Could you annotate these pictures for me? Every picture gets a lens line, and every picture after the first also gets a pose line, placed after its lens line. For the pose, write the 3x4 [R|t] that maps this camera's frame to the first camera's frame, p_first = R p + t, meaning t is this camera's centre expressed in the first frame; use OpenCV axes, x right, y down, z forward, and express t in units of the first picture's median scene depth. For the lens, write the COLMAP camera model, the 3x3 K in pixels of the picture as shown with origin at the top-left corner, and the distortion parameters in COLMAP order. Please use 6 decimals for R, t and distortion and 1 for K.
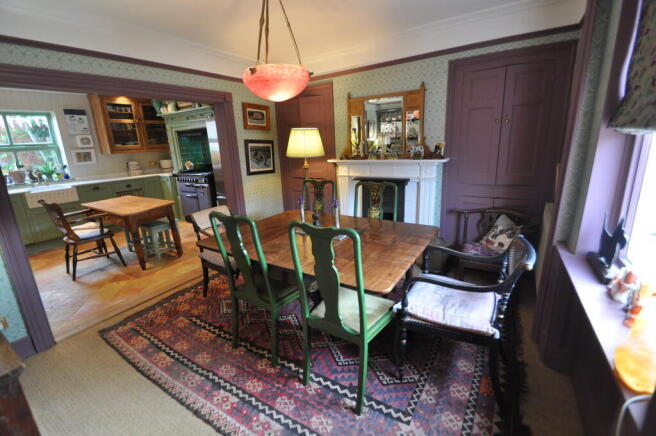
lens RADIAL K [[289.4, 0, 328.4], [0, 289.4, 217.1], [0, 0, 1]] dist [-0.001363, -0.004434]
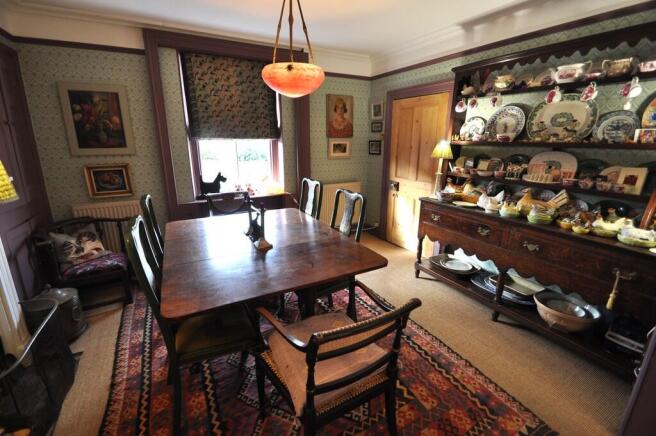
lens RADIAL K [[289.4, 0, 327.5], [0, 289.4, 211.9], [0, 0, 1]] dist [-0.001363, -0.004434]
pose [[-0.871573, -0.077729, 0.484065, -0.287943], [0.159630, 0.888556, 0.430100, -0.161136], [-0.463550, 0.452135, -0.762034, 0.674245]]
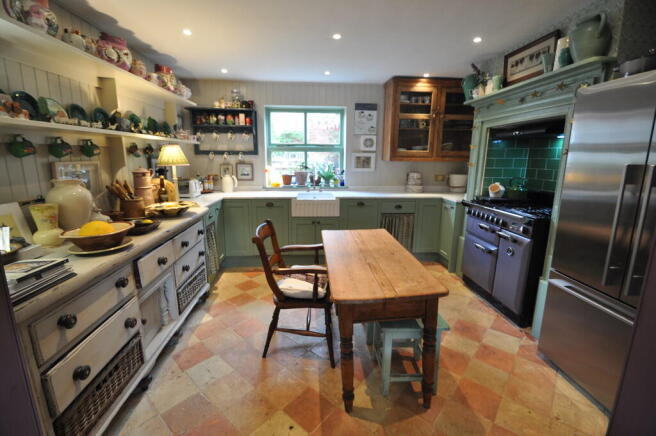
lens RADIAL K [[289.4, 0, 326.8], [0, 289.4, 214.0], [0, 0, 1]] dist [-0.001363, -0.004434]
pose [[0.591563, 0.206026, -0.779491, -0.244704], [-0.238046, 0.968332, 0.075283, -0.104840], [0.770317, 0.141020, 0.621873, 0.436228]]
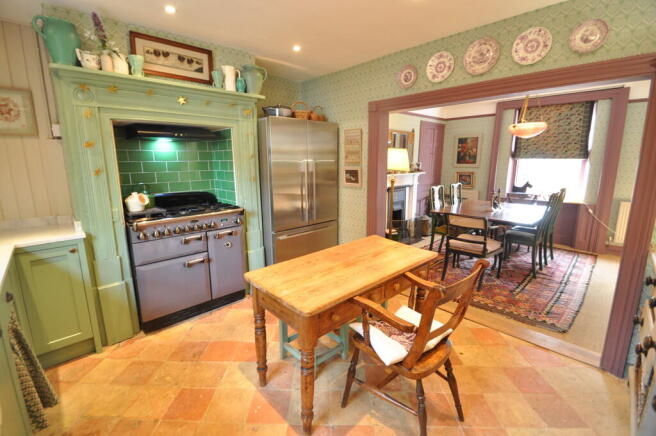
lens RADIAL K [[289.4, 0, 324.2], [0, 289.4, 213.4], [0, 0, 1]] dist [-0.001363, -0.004434]
pose [[0.245435, -0.135828, 0.959850, -0.882154], [0.242156, 0.967337, 0.074968, -0.133656], [-0.938681, 0.214034, 0.270310, 0.658010]]
